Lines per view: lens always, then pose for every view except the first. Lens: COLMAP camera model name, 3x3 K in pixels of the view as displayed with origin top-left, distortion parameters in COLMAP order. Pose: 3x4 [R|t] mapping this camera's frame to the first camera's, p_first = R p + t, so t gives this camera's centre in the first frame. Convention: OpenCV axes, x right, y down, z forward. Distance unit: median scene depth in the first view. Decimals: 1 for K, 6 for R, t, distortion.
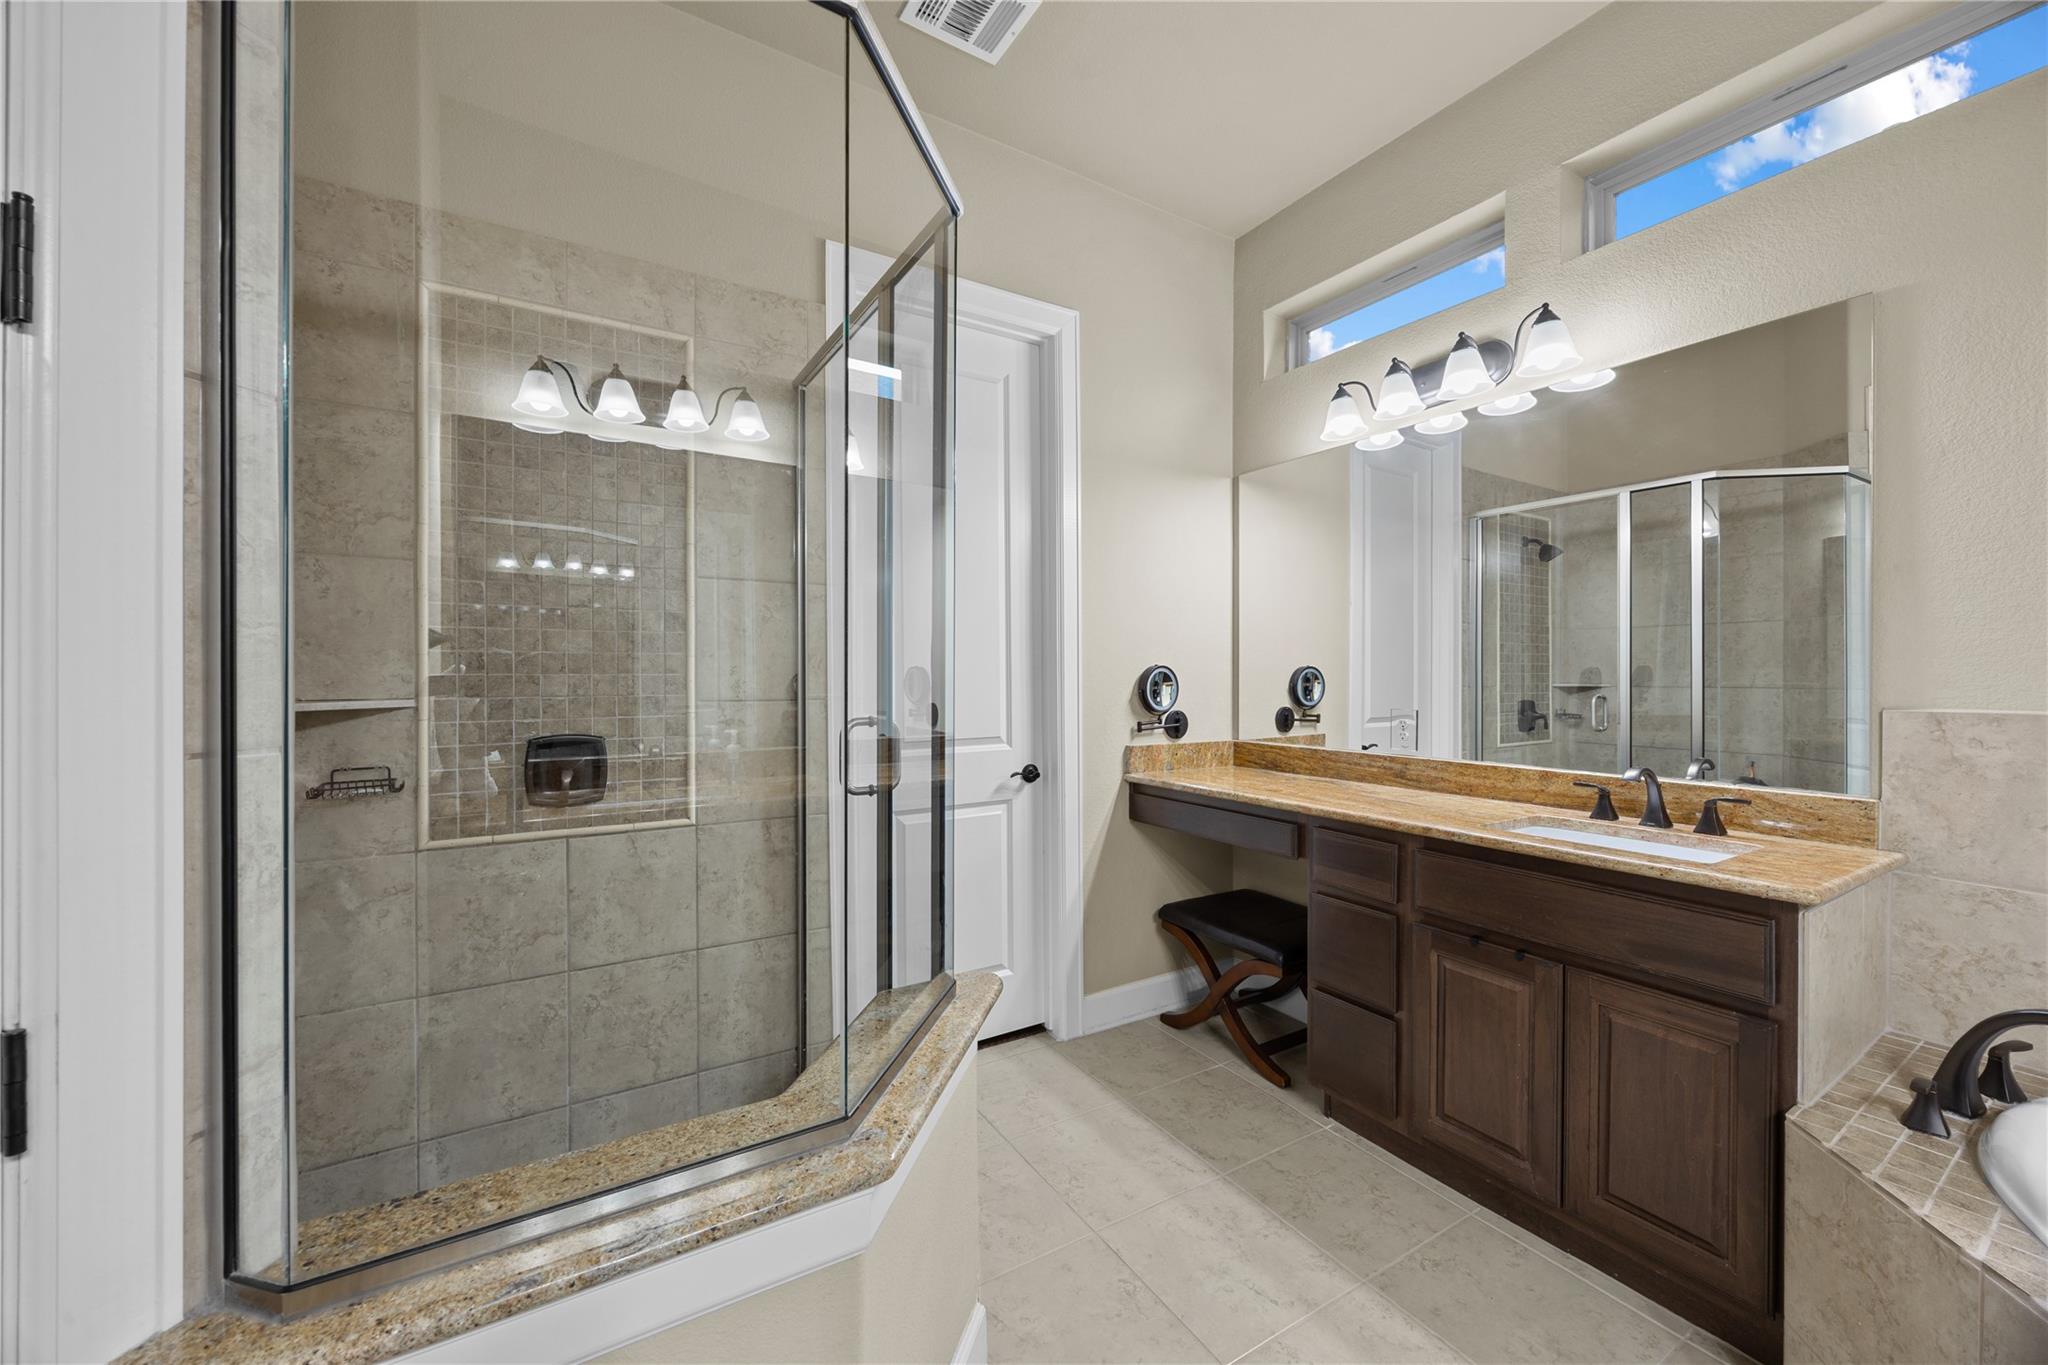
lens RADIAL K [[774.1, 0, 1020.4], [0, 774.1, 678.7], [0, 0, 1]] dist [-0.003750, 0.000175]
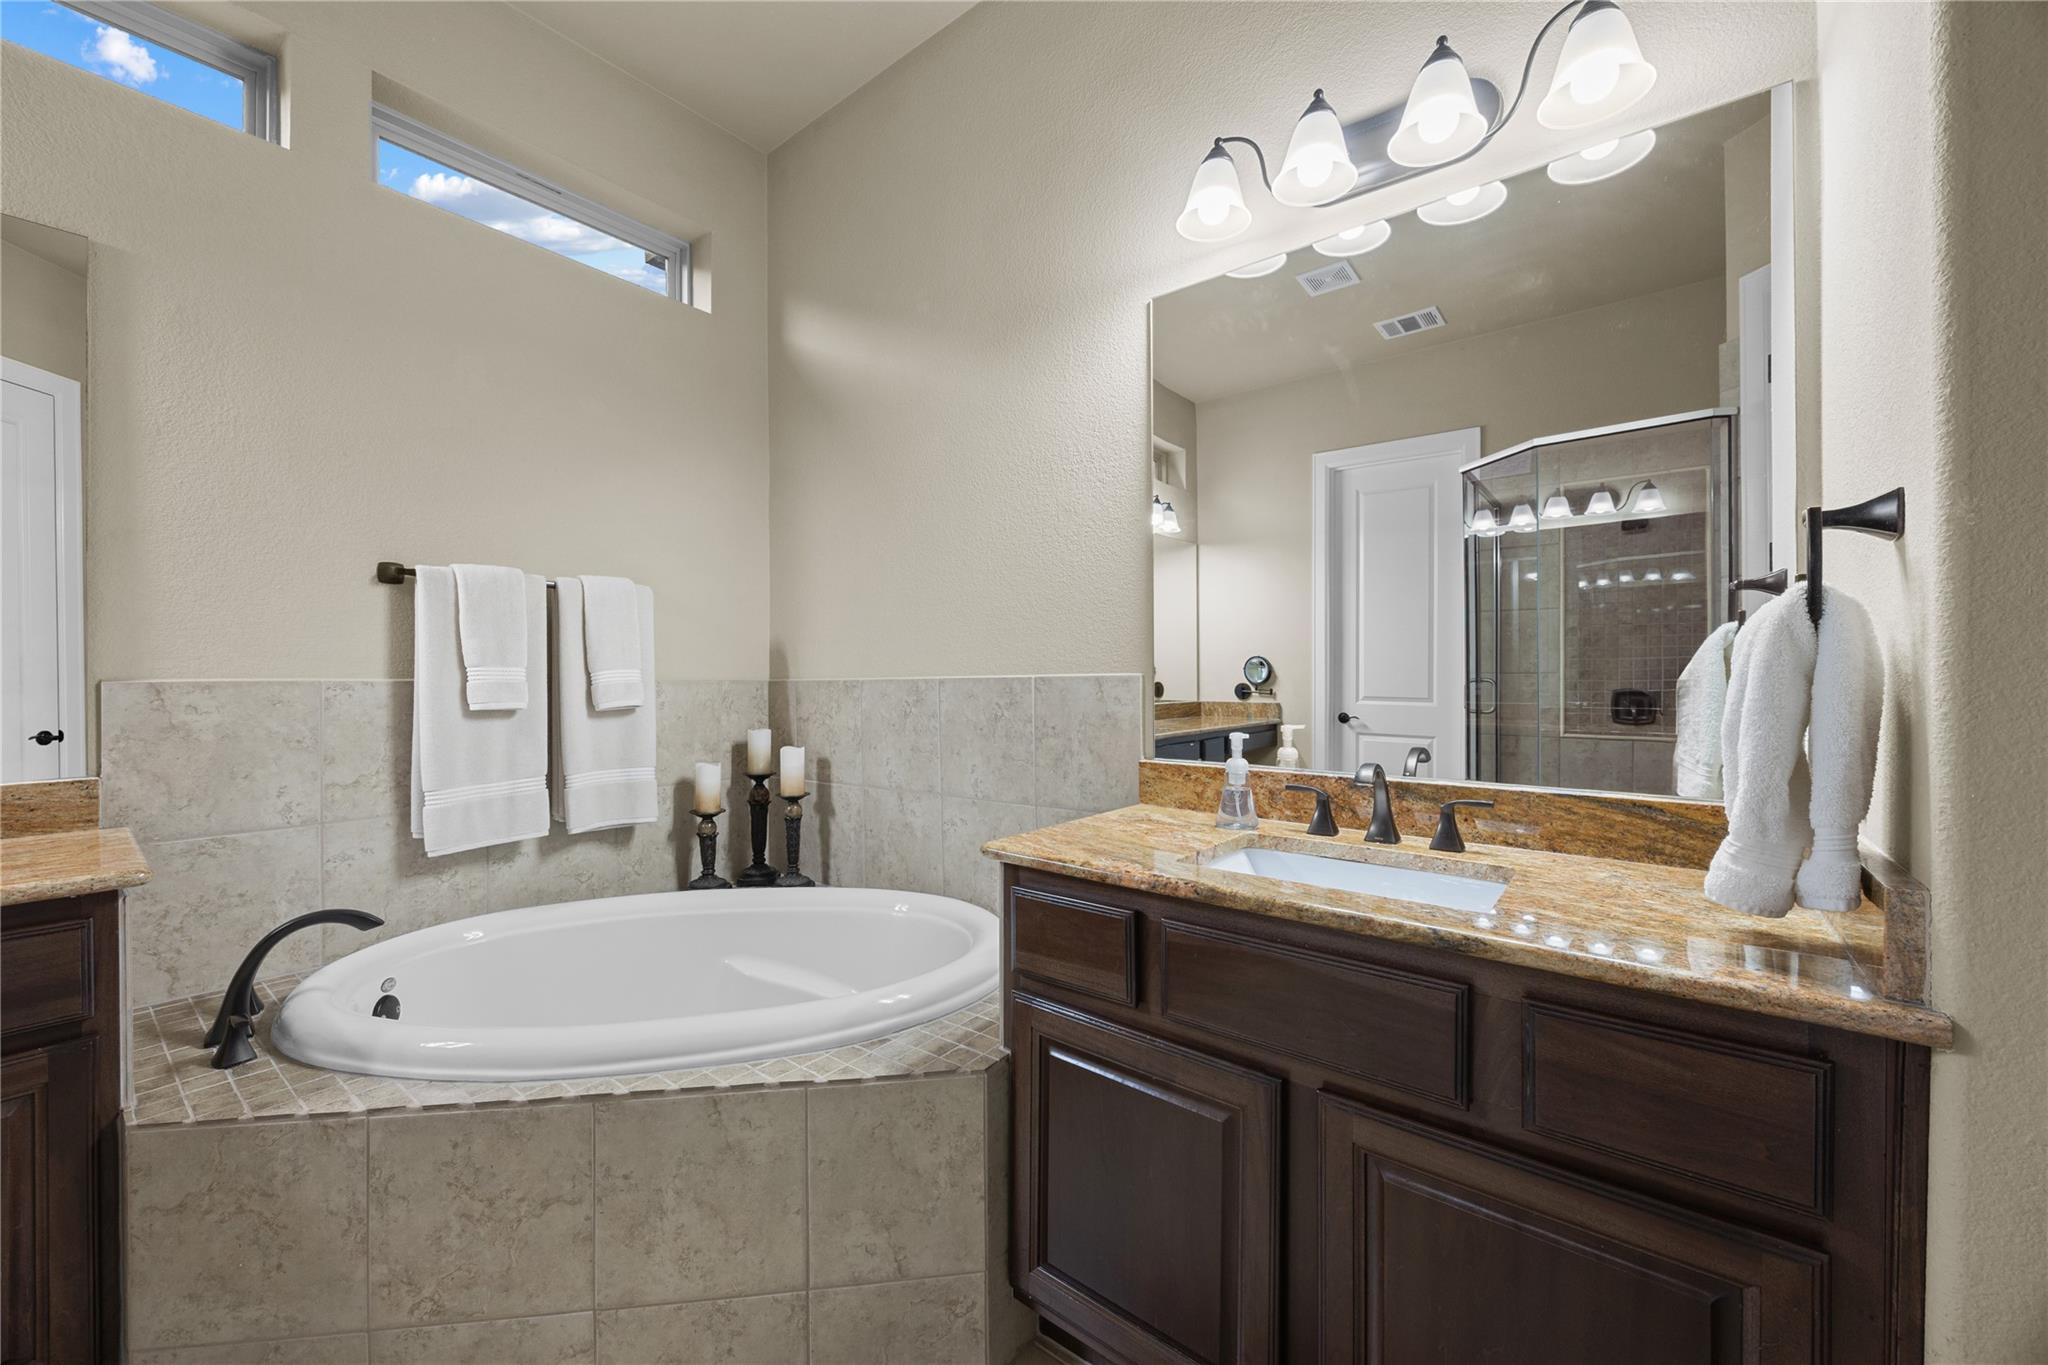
lens RADIAL K [[774.1, 0, 1018.1], [0, 774.1, 675.0], [0, 0, 1]] dist [-0.003750, 0.000175]
pose [[-0.350972, -0.001865, 0.936384, -0.184702], [0.008172, 0.999954, 0.005055, 0.039398], [-0.936350, 0.009427, -0.350940, 0.293621]]
